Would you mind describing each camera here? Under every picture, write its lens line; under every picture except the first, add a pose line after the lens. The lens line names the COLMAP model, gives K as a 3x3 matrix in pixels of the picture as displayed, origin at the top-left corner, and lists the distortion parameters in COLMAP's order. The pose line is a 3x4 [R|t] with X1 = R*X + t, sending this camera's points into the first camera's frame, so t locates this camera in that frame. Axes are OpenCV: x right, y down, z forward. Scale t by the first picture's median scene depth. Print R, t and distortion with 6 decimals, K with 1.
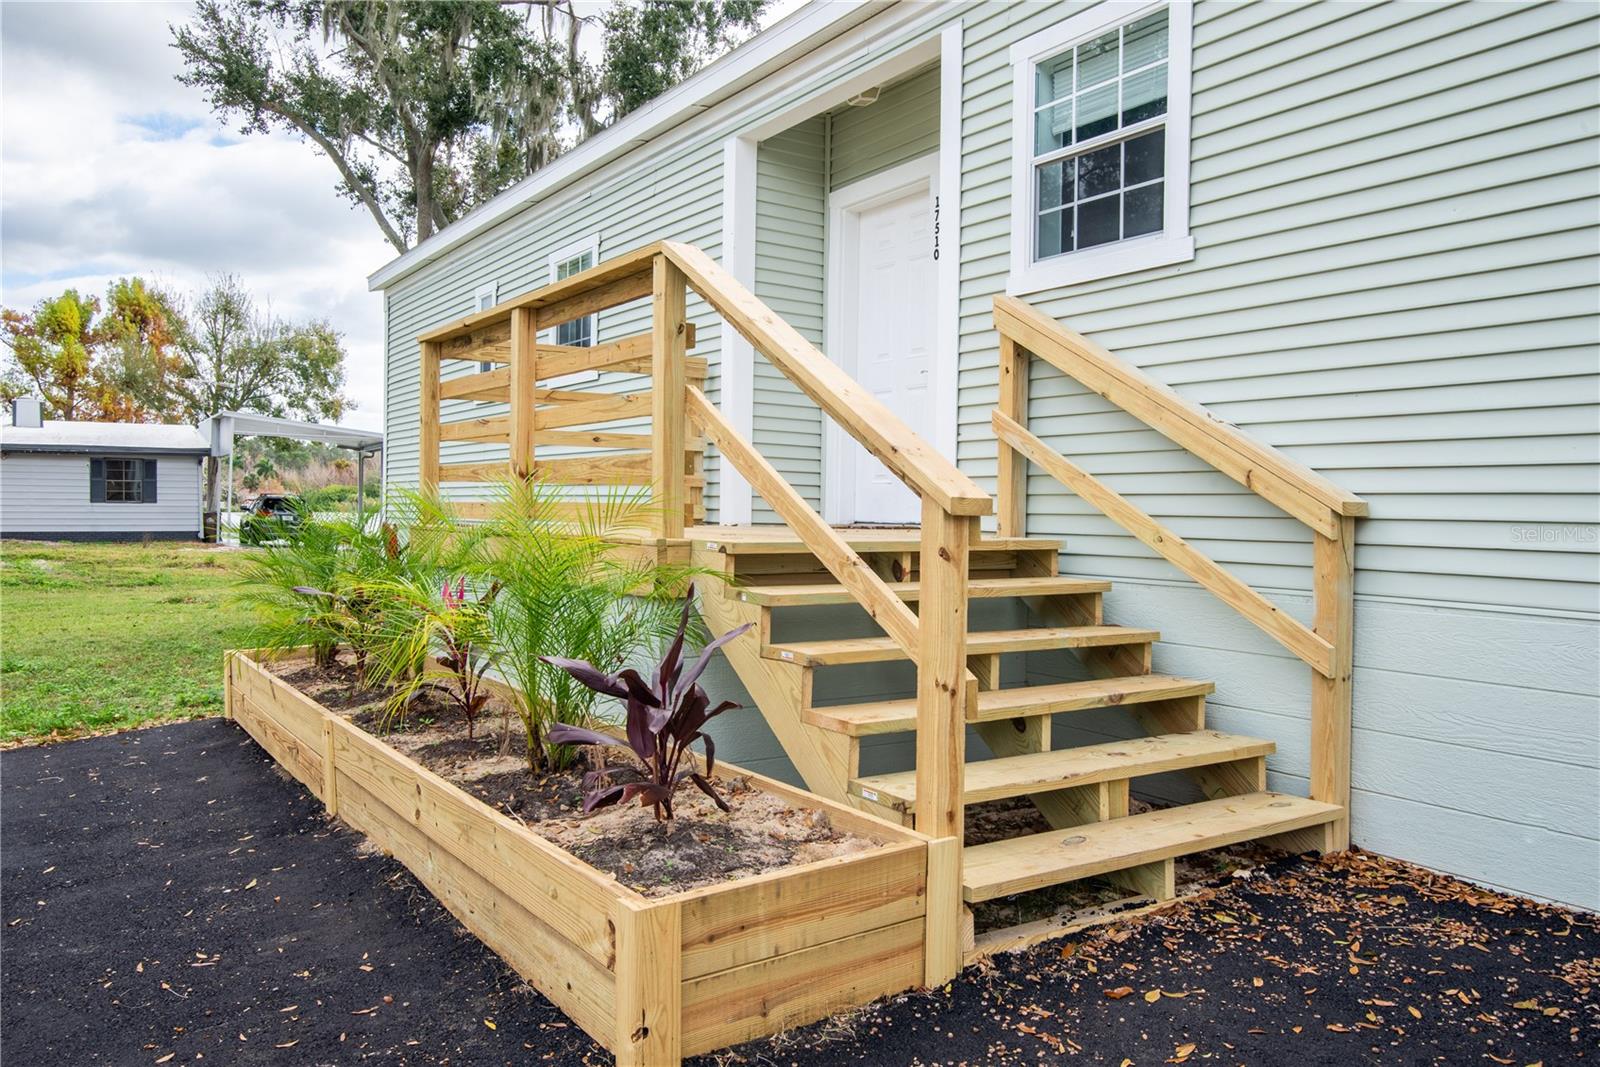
lens RADIAL K [[1181.9, 0, 794.4], [0, 1181.9, 530.6], [0, 0, 1]] dist [-0.002147, -0.002071]
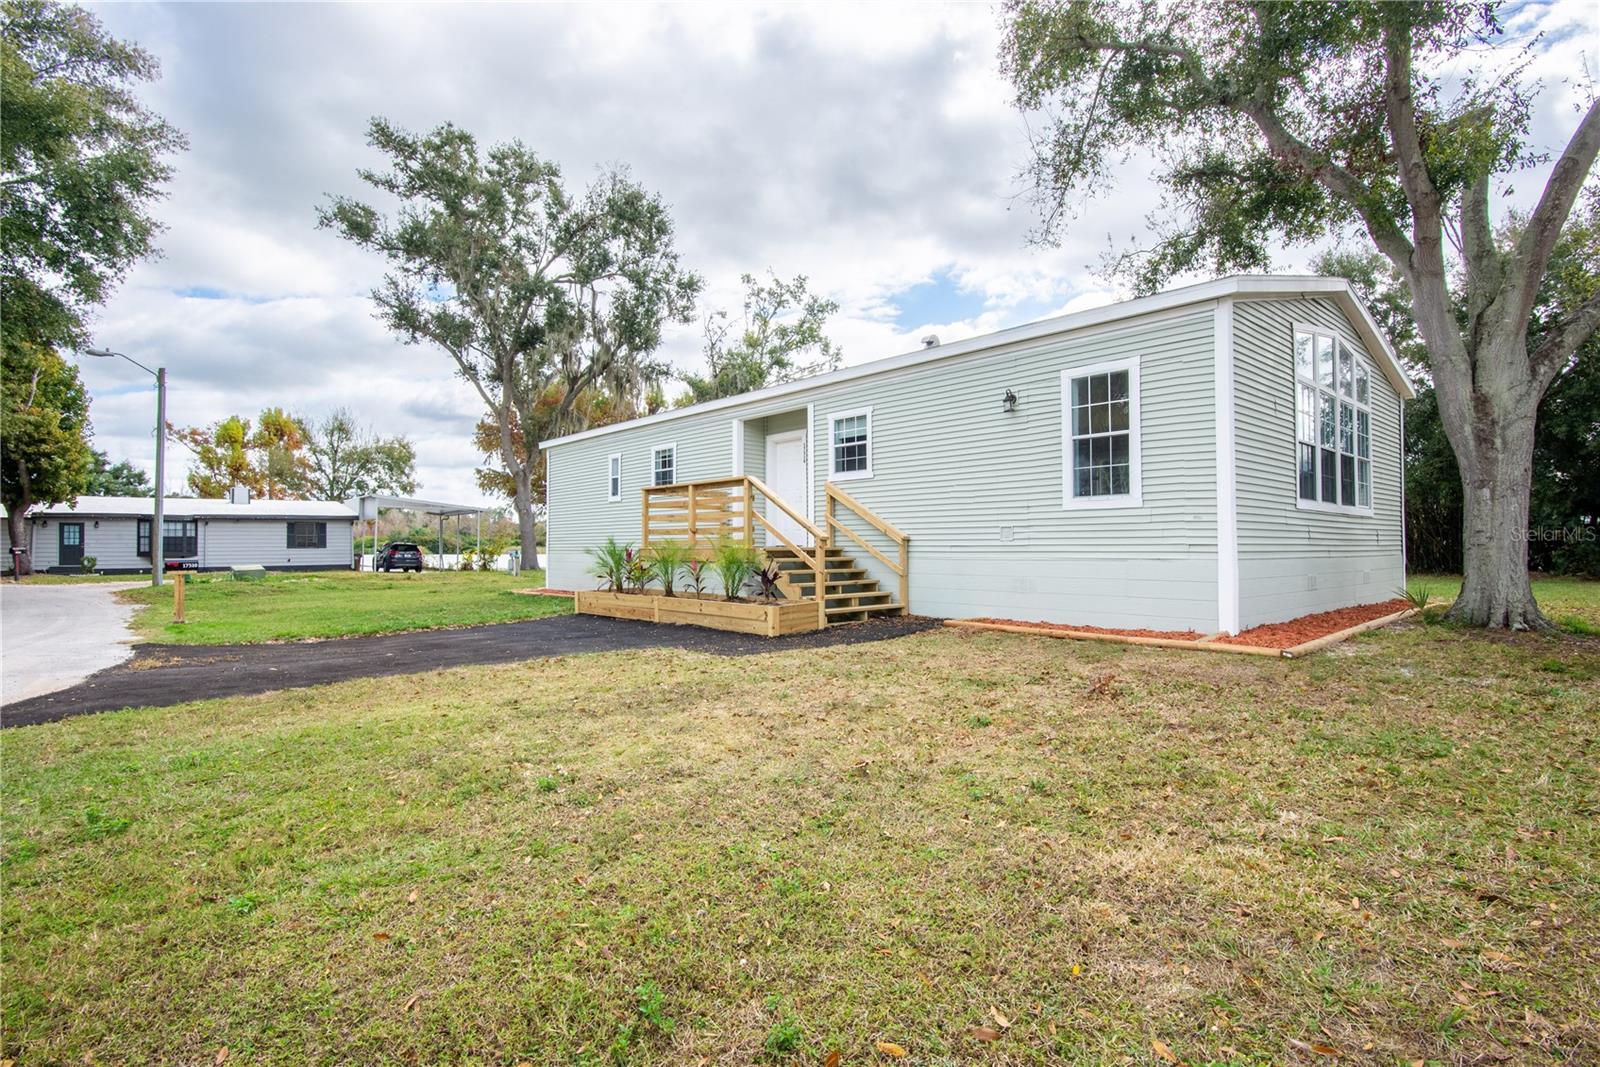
lens RADIAL K [[802.1, 0, 800.1], [0, 802.1, 534.4], [0, 0, 1]] dist [-0.005614, 0.002530]
pose [[0.987279, -0.016088, 0.158179, -0.068722], [0.021233, 0.999297, -0.030893, 0.009167], [-0.157570, 0.033858, 0.986927, -0.327998]]
